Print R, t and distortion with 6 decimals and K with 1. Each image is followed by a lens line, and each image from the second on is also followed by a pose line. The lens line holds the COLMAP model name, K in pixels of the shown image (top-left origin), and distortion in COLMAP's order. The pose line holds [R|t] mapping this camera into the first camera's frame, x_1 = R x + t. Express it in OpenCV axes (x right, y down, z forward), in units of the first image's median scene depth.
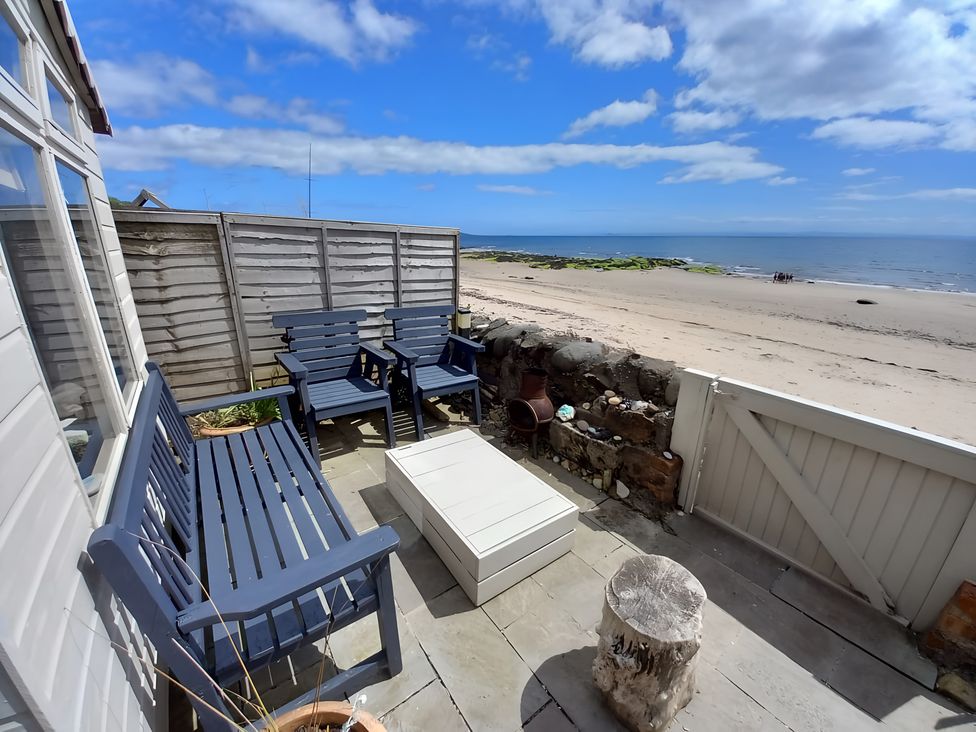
lens RADIAL K [[384.1, 0, 487.1], [0, 384.1, 379.0], [0, 0, 1]] dist [0.001883, -0.004951]
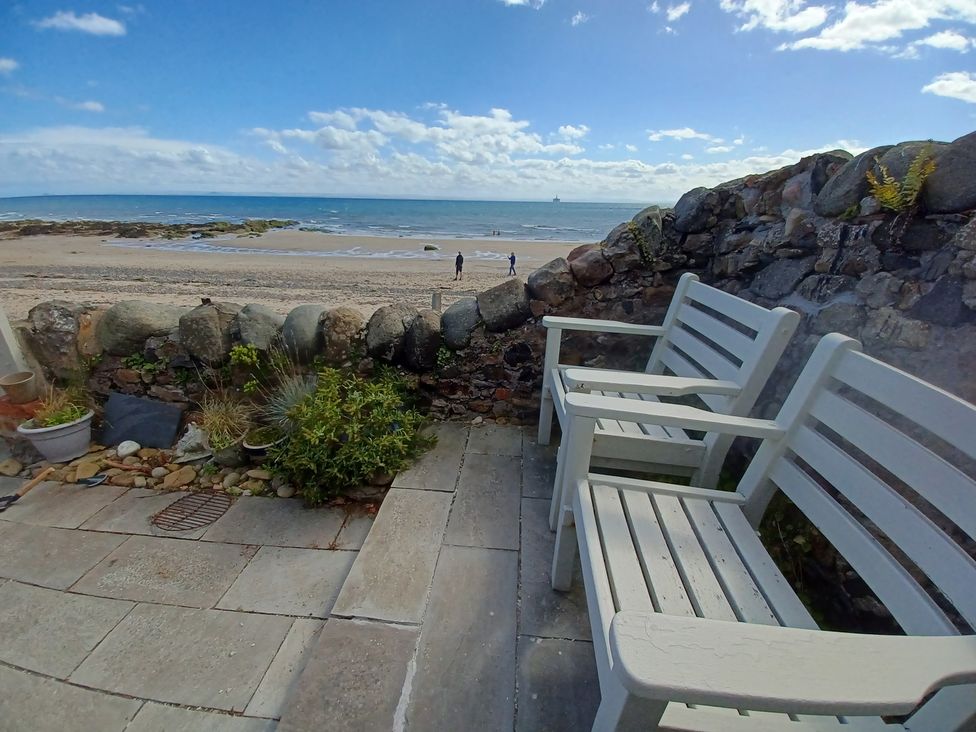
lens RADIAL K [[392.2, 0, 488.0], [0, 392.2, 366.0], [0, 0, 1]] dist [0.024139, -0.017797]
pose [[0.658369, -0.290824, 0.694241, 0.748691], [0.256938, 0.953773, 0.155883, 0.340065], [-0.707483, 0.075748, 0.702659, -0.679693]]
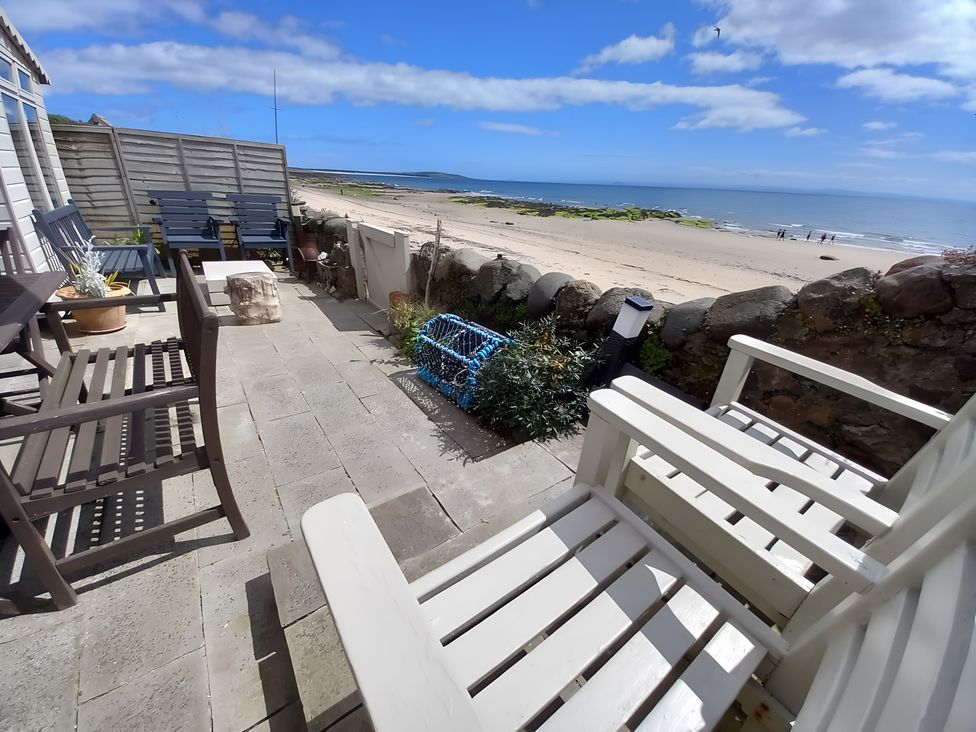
lens RADIAL K [[389.8, 0, 485.0], [0, 389.8, 364.9], [0, 0, 1]] dist [0.023430, -0.018758]
pose [[0.999344, 0.035696, 0.006132, 0.922981], [-0.036081, 0.995920, 0.082717, 0.393422], [-0.003154, -0.082884, 0.996554, -0.775745]]
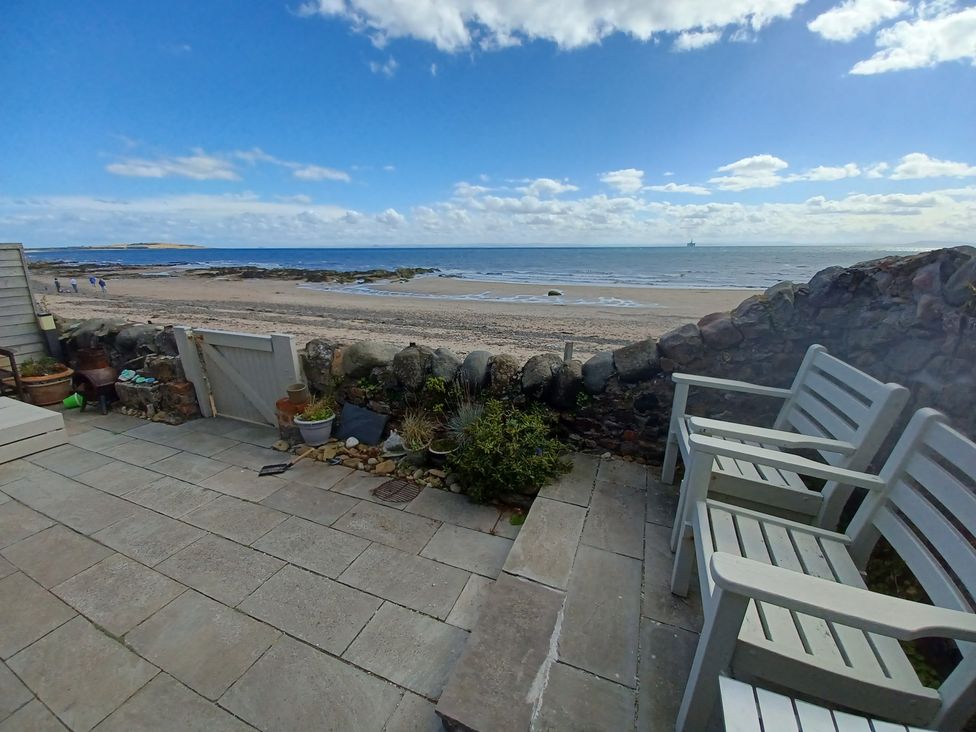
lens RADIAL K [[392.2, 0, 488.0], [0, 392.2, 366.0], [0, 0, 1]] dist [0.024139, -0.017797]
pose [[0.850808, -0.163237, 0.499480, 0.586661], [0.195464, 0.980632, -0.012465, 0.311705], [-0.487771, 0.108236, 0.866236, -0.790770]]
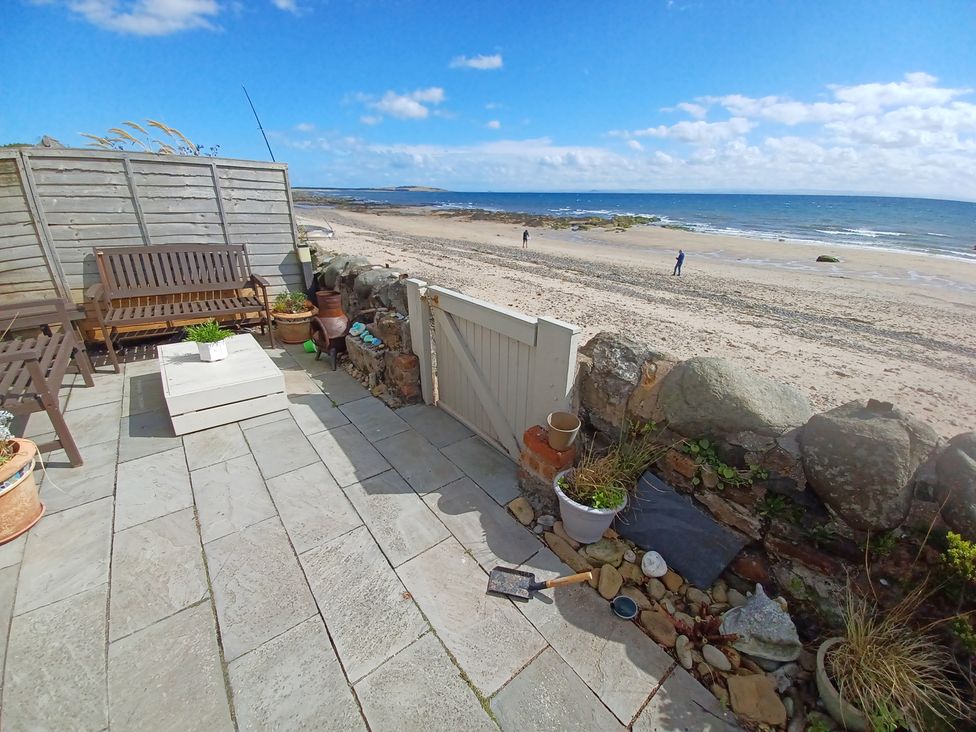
lens RADIAL K [[389.8, 0, 485.0], [0, 389.8, 364.9], [0, 0, 1]] dist [0.023430, -0.018758]
pose [[0.999244, -0.012854, 0.036678, 0.529438], [0.010742, 0.998304, 0.057210, 0.128878], [-0.037351, -0.056773, 0.997688, -0.156999]]
